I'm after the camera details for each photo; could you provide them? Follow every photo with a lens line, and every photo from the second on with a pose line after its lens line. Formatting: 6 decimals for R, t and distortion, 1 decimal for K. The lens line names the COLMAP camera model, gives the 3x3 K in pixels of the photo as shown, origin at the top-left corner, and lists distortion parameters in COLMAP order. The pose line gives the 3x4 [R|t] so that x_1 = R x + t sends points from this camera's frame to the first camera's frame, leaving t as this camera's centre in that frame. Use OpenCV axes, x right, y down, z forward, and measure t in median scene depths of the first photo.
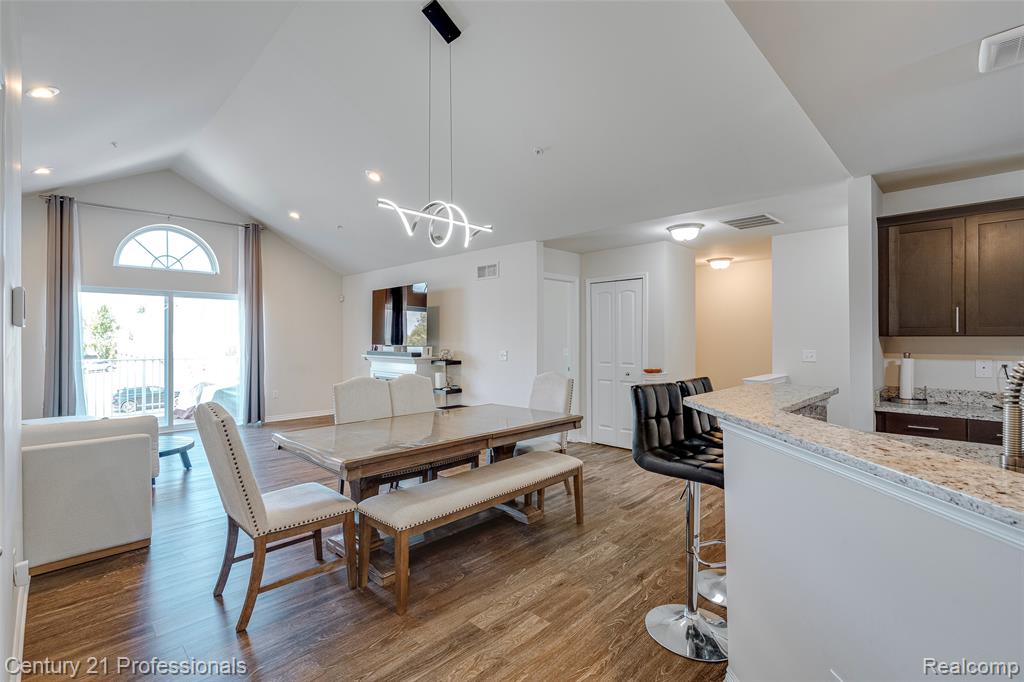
lens RADIAL K [[466.5, 0, 497.2], [0, 466.5, 341.1], [0, 0, 1]] dist [-0.011801, 0.003718]
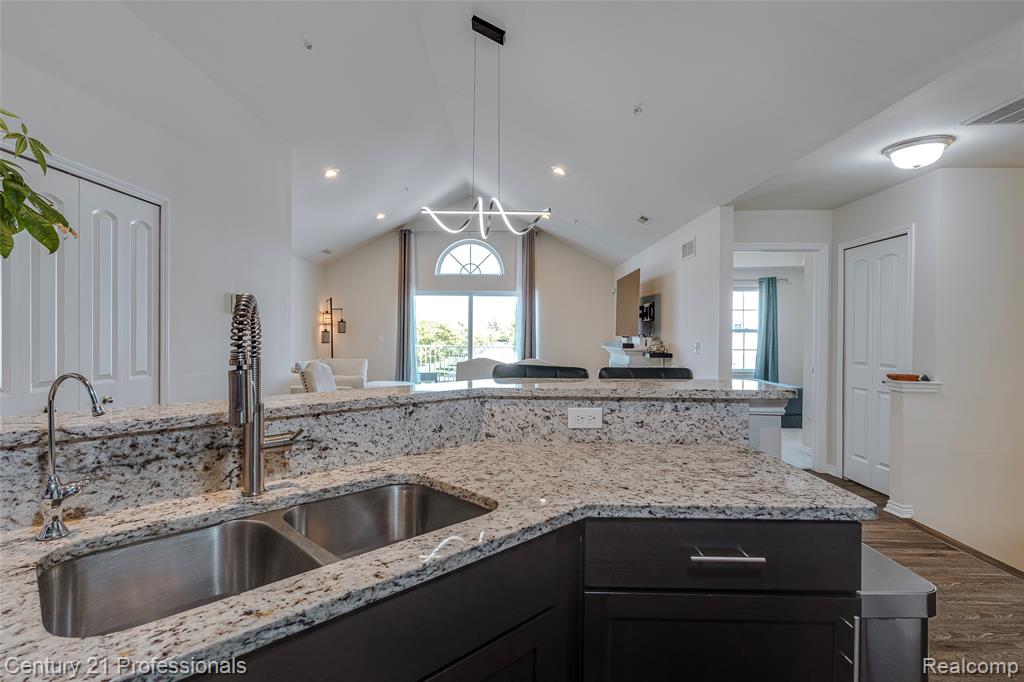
lens RADIAL K [[506.9, 0, 494.9], [0, 506.9, 344.5], [0, 0, 1]] dist [-0.001773, 0.000593]
pose [[0.699155, 0.022663, -0.714611, 0.388560], [-0.013480, 0.999738, 0.018517, 0.011681], [0.714843, -0.003313, 0.699277, 0.093862]]
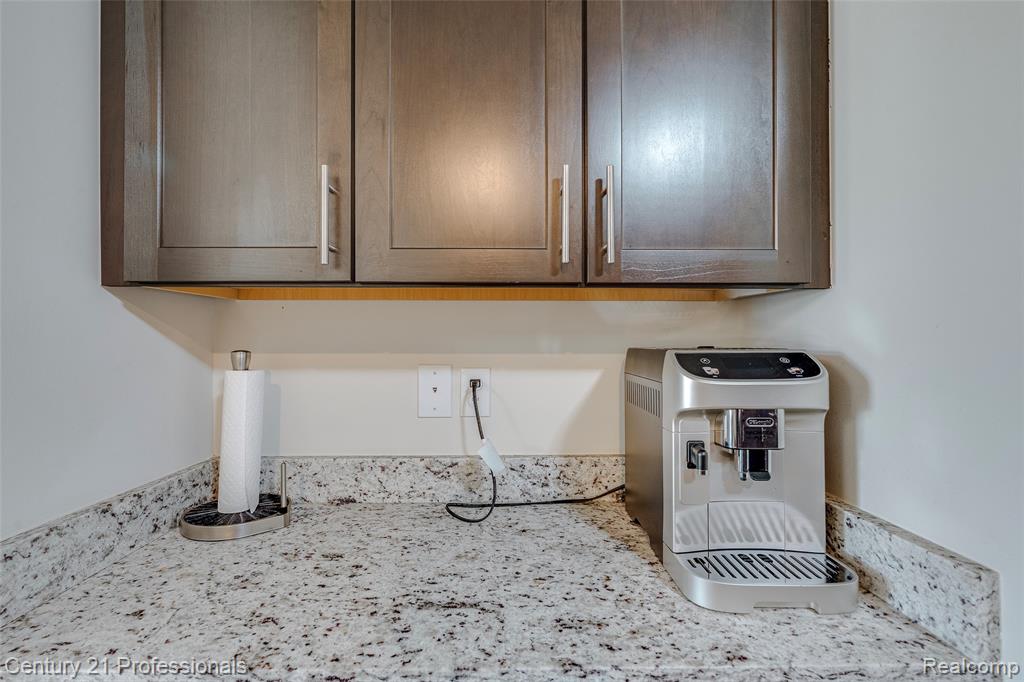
lens RADIAL K [[466.5, 0, 494.8], [0, 466.5, 333.9], [0, 0, 1]] dist [-0.011801, 0.003718]
pose [[0.704474, 0.006476, 0.709700, 0.439646], [-0.000019, 0.999959, -0.009106, 0.009701], [-0.709730, 0.006401, 0.704445, 0.378696]]
